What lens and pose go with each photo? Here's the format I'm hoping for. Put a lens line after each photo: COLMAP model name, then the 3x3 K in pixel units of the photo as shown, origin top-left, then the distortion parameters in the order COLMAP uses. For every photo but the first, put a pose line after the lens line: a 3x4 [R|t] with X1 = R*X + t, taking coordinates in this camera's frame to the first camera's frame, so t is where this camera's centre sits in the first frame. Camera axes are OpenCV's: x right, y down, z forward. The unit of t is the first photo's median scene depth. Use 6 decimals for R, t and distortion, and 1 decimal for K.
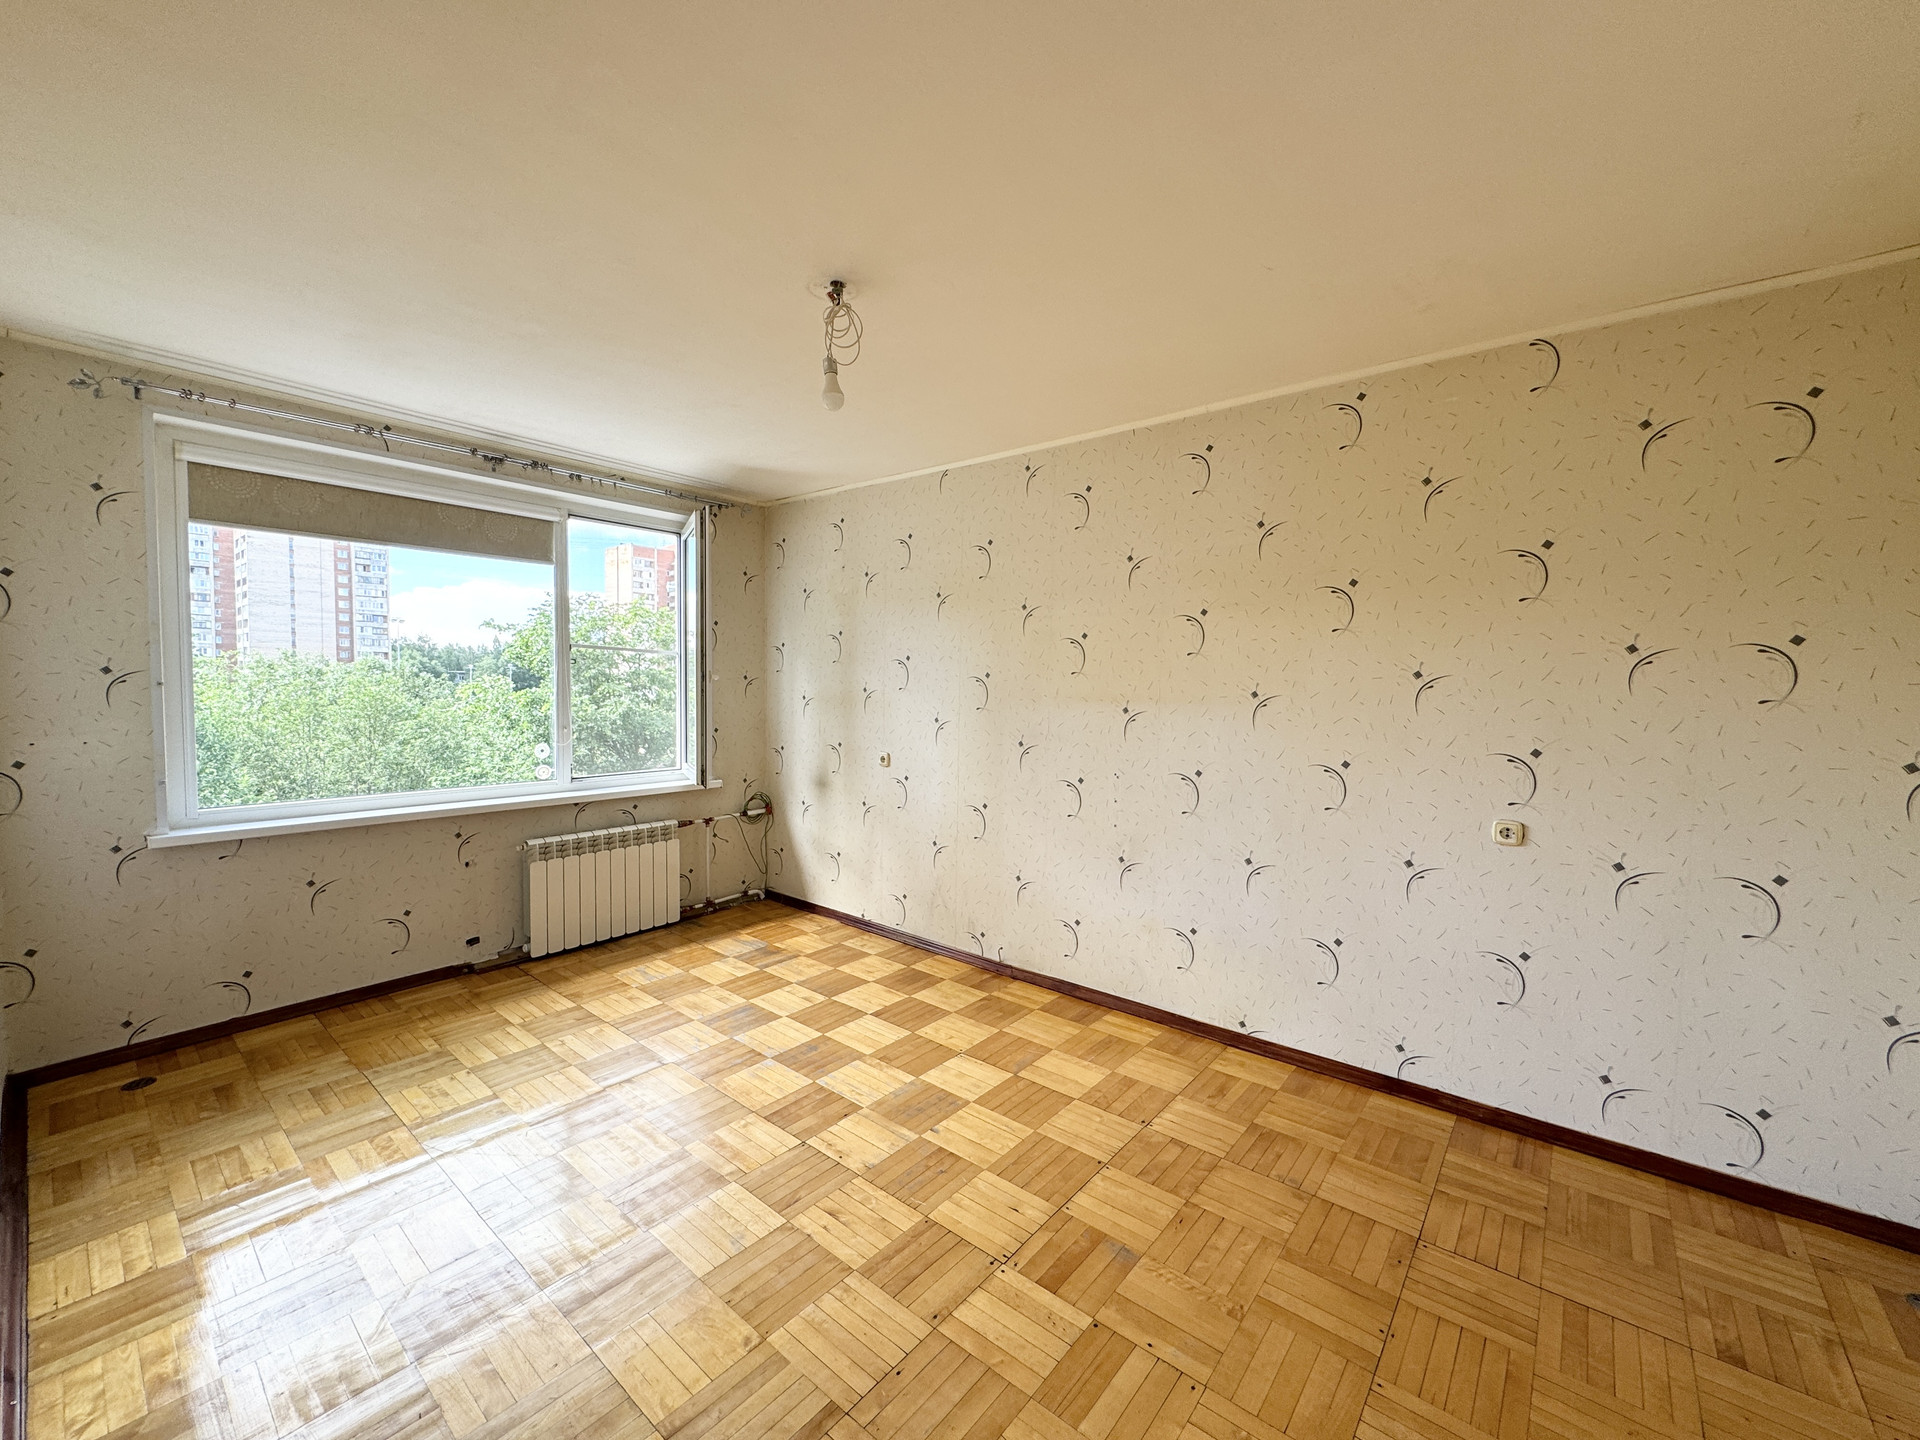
lens RADIAL K [[766.3, 0, 957.8], [0, 766.3, 720.4], [0, 0, 1]] dist [-0.001398, -0.000073]
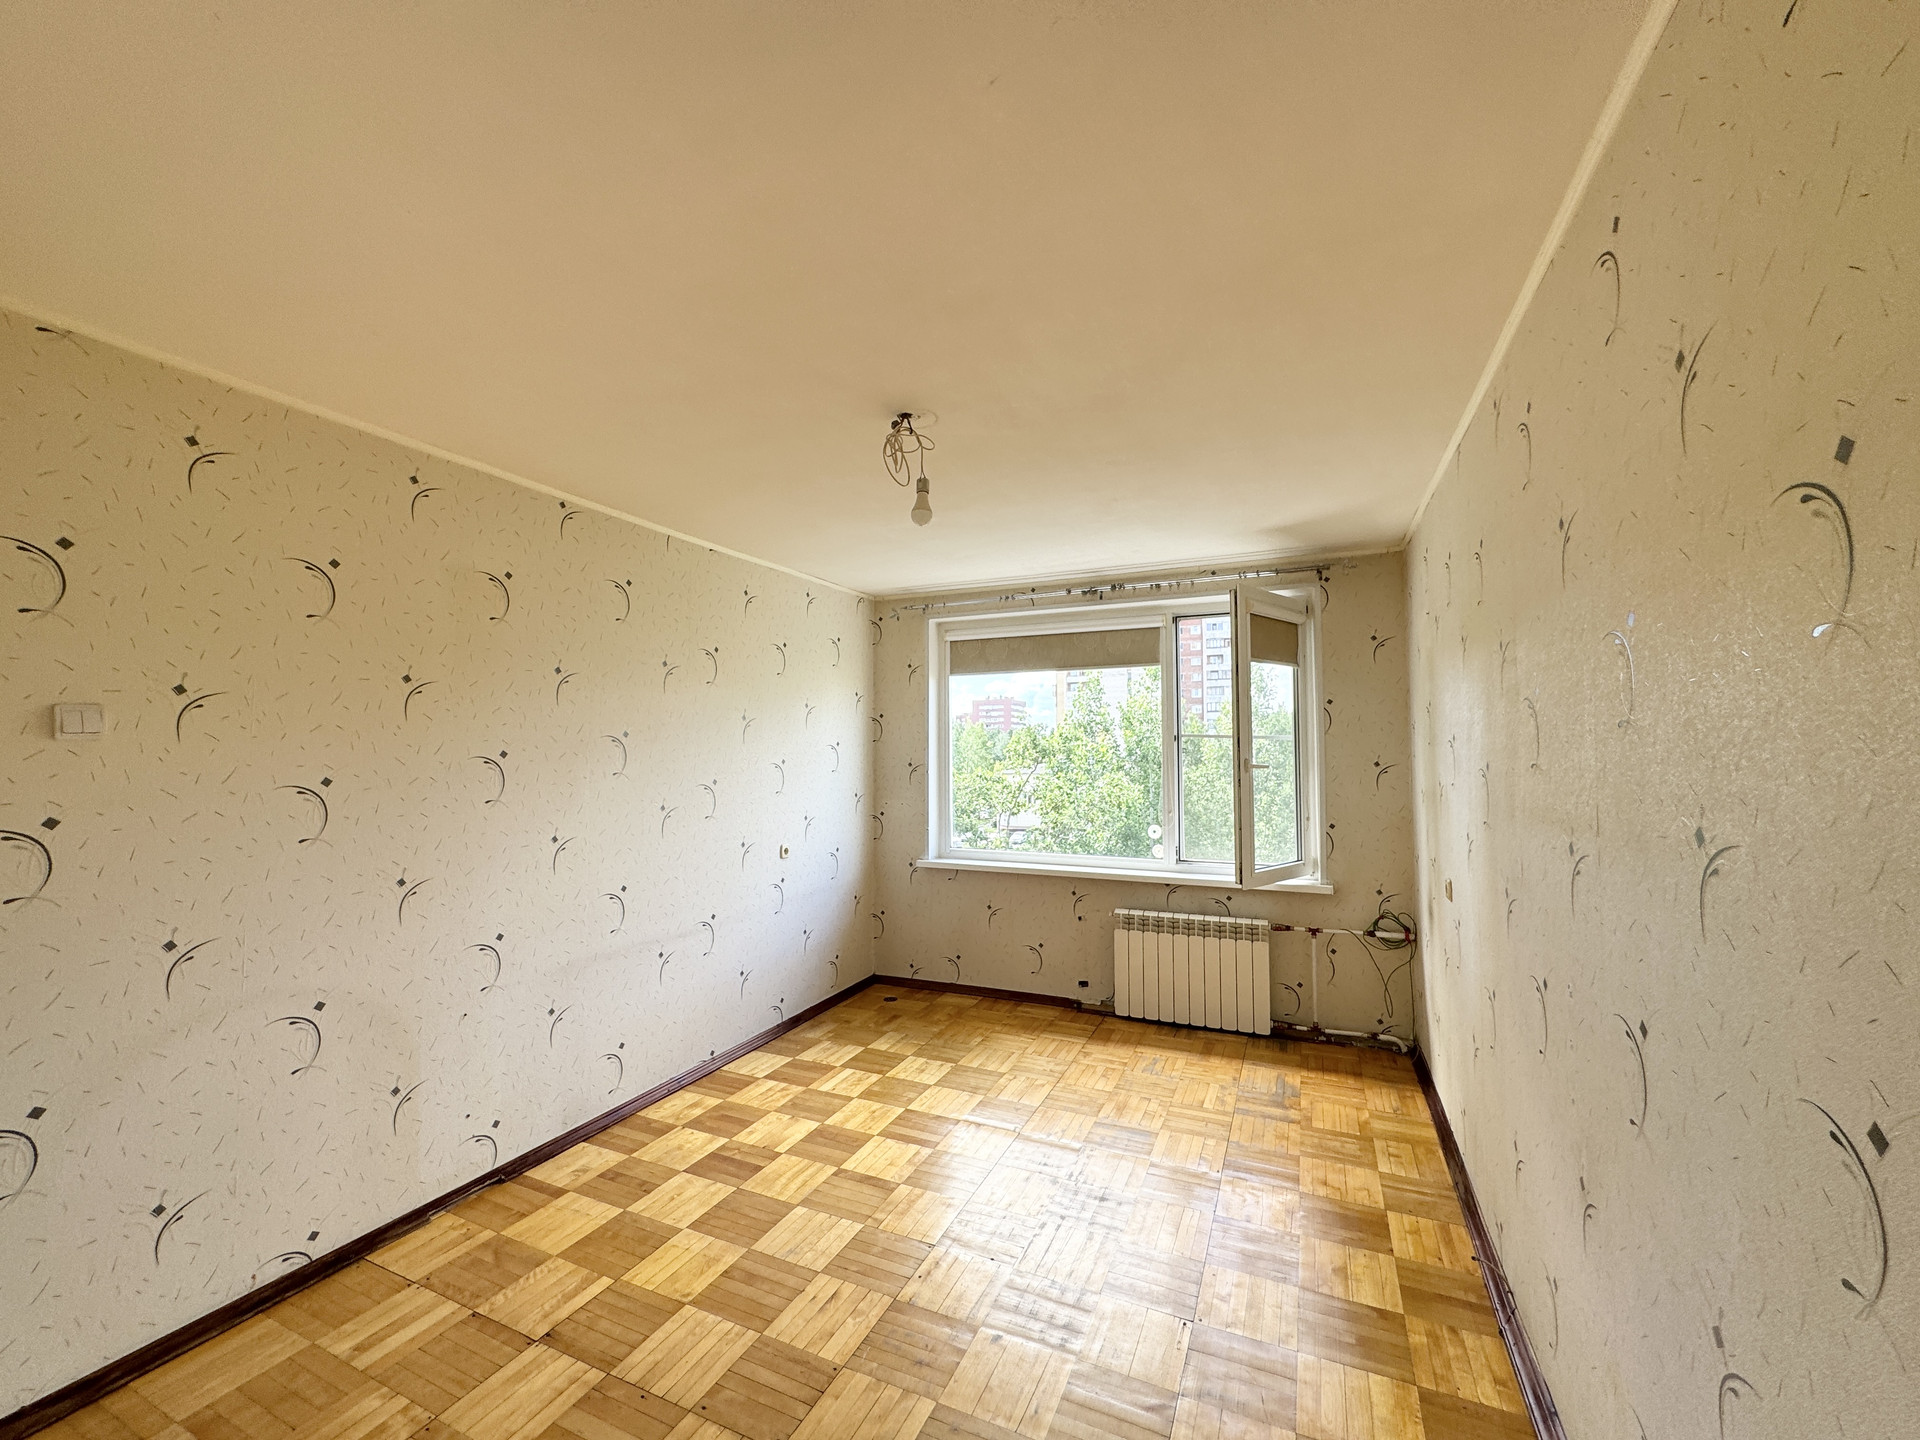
lens RADIAL K [[766.3, 0, 957.8], [0, 766.3, 720.4], [0, 0, 1]] dist [-0.001398, -0.000073]
pose [[0.264170, -0.052946, -0.963022, 0.487632], [-0.039221, 0.997076, -0.065577, -0.039458], [0.963678, 0.055094, 0.261321, 0.446106]]
